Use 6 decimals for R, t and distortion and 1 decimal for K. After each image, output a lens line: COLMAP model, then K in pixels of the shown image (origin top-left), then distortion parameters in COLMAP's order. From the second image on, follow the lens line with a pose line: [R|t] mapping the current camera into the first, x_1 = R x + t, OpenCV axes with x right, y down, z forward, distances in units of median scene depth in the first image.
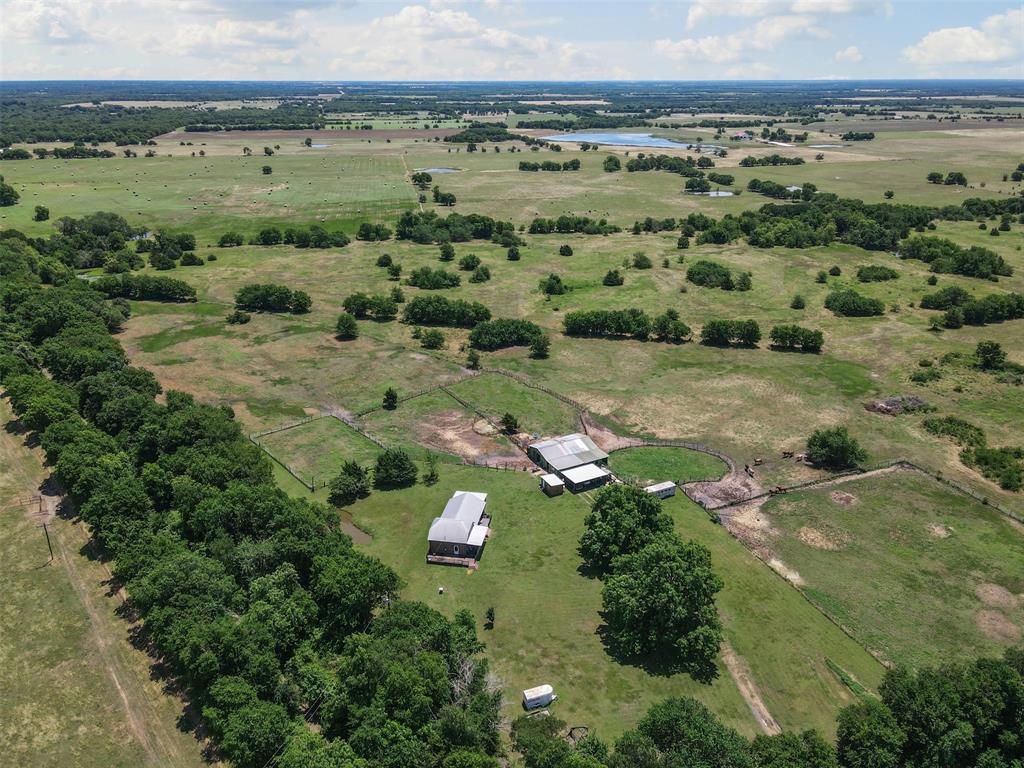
lens RADIAL K [[759.6, 0, 516.8], [0, 759.6, 383.3], [0, 0, 1]] dist [0.006141, 0.014603]
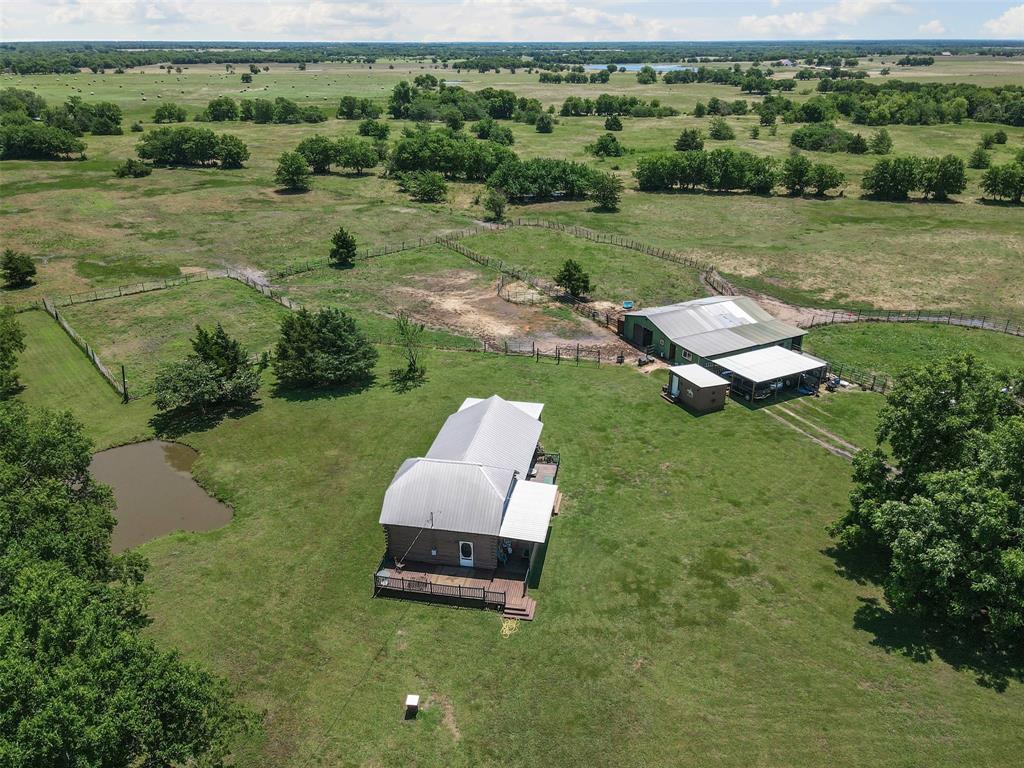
lens RADIAL K [[746.1, 0, 516.0], [0, 746.1, 404.8], [0, 0, 1]] dist [0.008435, 0.010376]
pose [[0.999893, 0.004672, -0.013826, -0.039066], [-0.003675, 0.997451, 0.071263, 0.095496], [0.014124, -0.071204, 0.997362, 0.494661]]
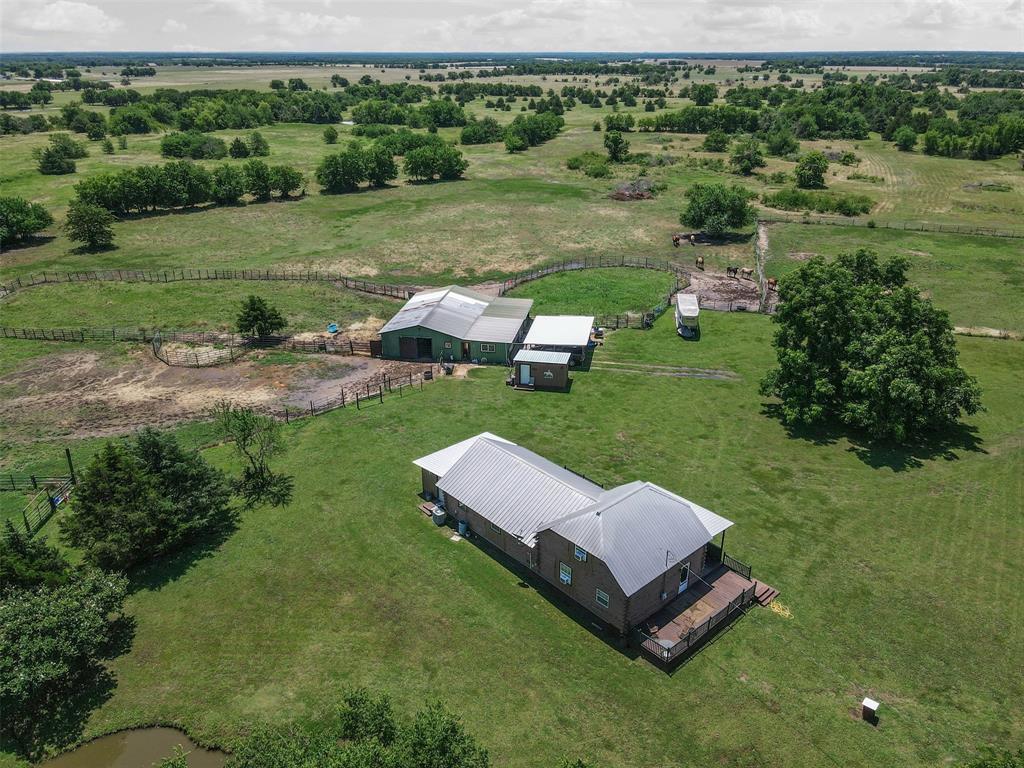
lens RADIAL K [[759.6, 0, 516.8], [0, 759.6, 383.3], [0, 0, 1]] dist [0.006141, 0.014603]
pose [[0.619601, -0.315900, 0.718541, -0.225609], [0.294749, 0.942082, 0.160014, 0.057628], [-0.727473, 0.112645, 0.676826, 0.606099]]
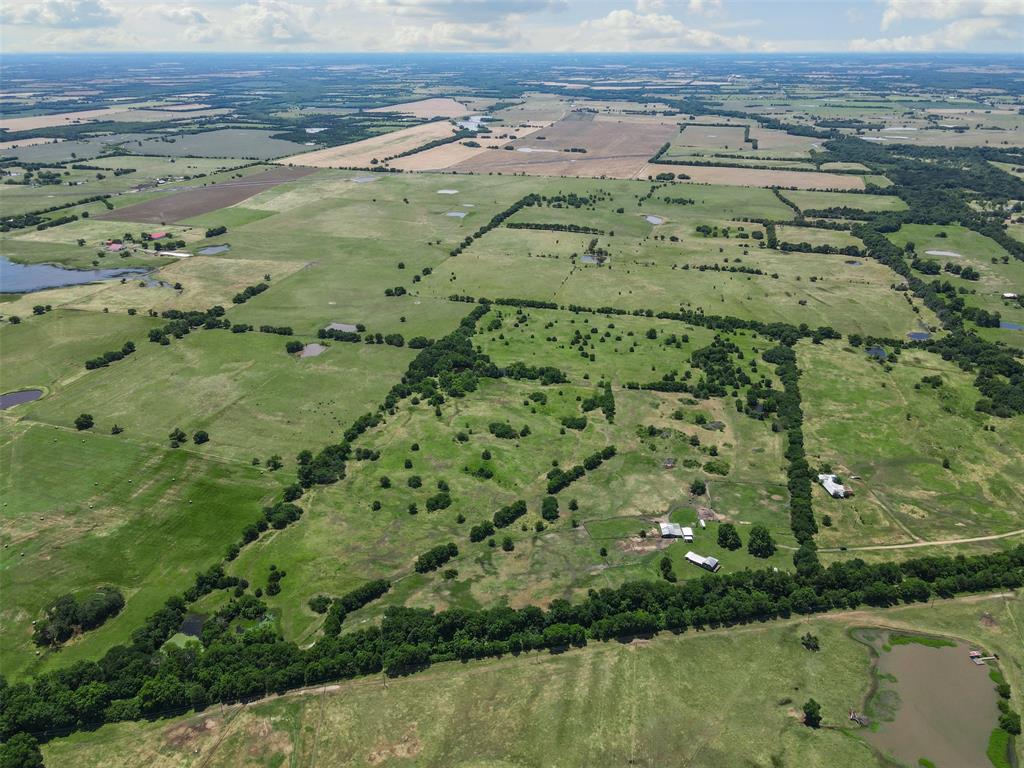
lens RADIAL K [[759.6, 0, 516.8], [0, 759.6, 383.3], [0, 0, 1]] dist [0.006141, 0.014603]
pose [[0.487241, -0.357793, 0.796605, -2.173435], [0.328915, 0.920224, 0.212136, -1.151071], [-0.808957, 0.158654, 0.566055, -0.267697]]
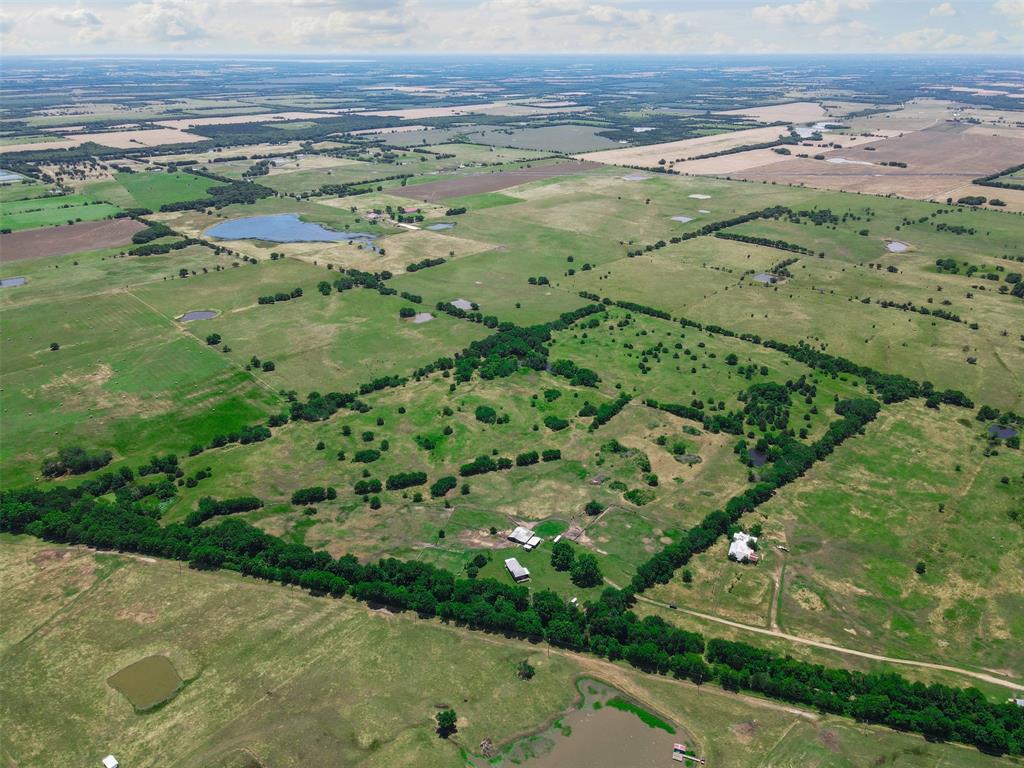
lens RADIAL K [[746.1, 0, 516.0], [0, 746.1, 404.8], [0, 0, 1]] dist [0.008435, 0.010376]
pose [[0.846134, -0.232244, 0.479709, -1.114026], [0.201380, 0.972657, 0.115694, -0.673415], [-0.493461, -0.001289, 0.869767, -1.379341]]
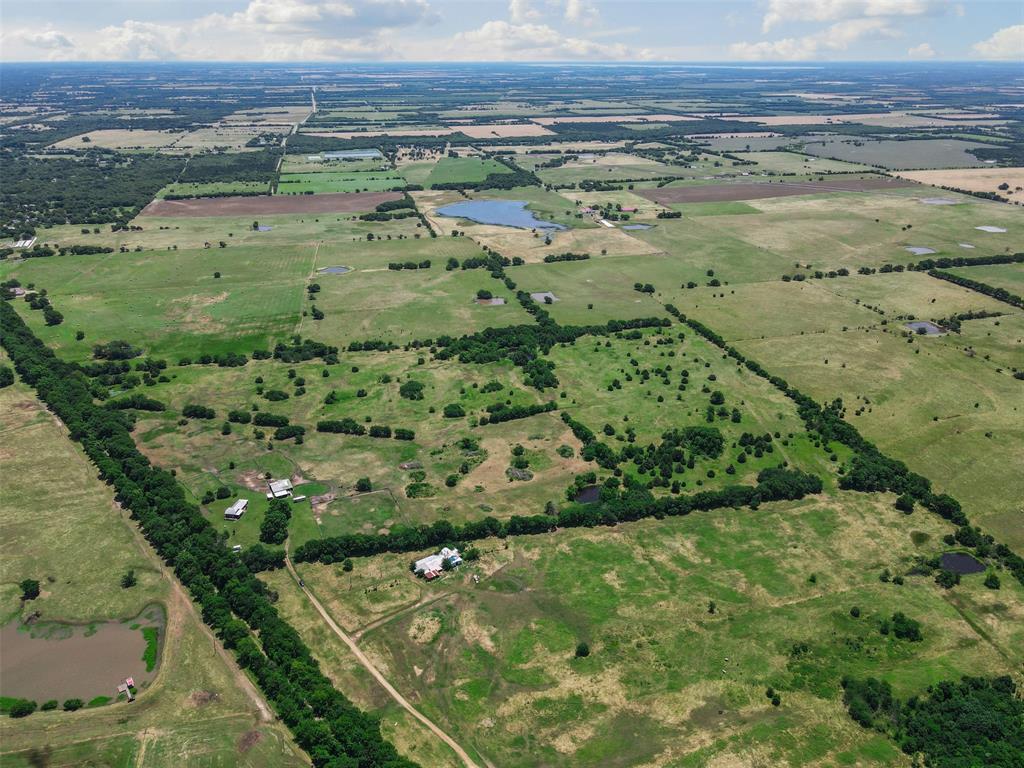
lens RADIAL K [[746.1, 0, 516.0], [0, 746.1, 404.8], [0, 0, 1]] dist [0.008435, 0.010376]
pose [[0.999869, -0.007016, 0.014606, 0.903282], [0.006196, 0.998440, 0.055491, -0.372664], [-0.014973, -0.055393, 0.998352, -1.893385]]
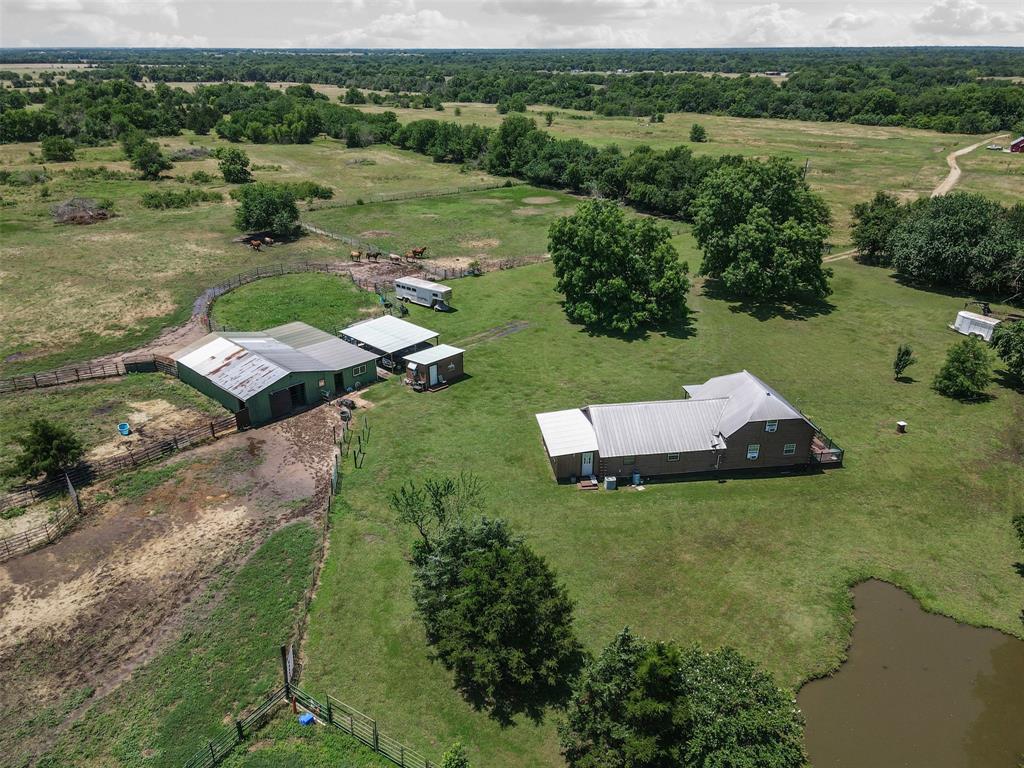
lens RADIAL K [[746.1, 0, 516.0], [0, 746.1, 404.8], [0, 0, 1]] dist [0.008435, 0.010376]
pose [[-0.306231, -0.412328, 0.858026, -0.283281], [0.357365, 0.785614, 0.505074, -0.038660], [-0.882334, 0.461298, -0.093228, 0.844339]]
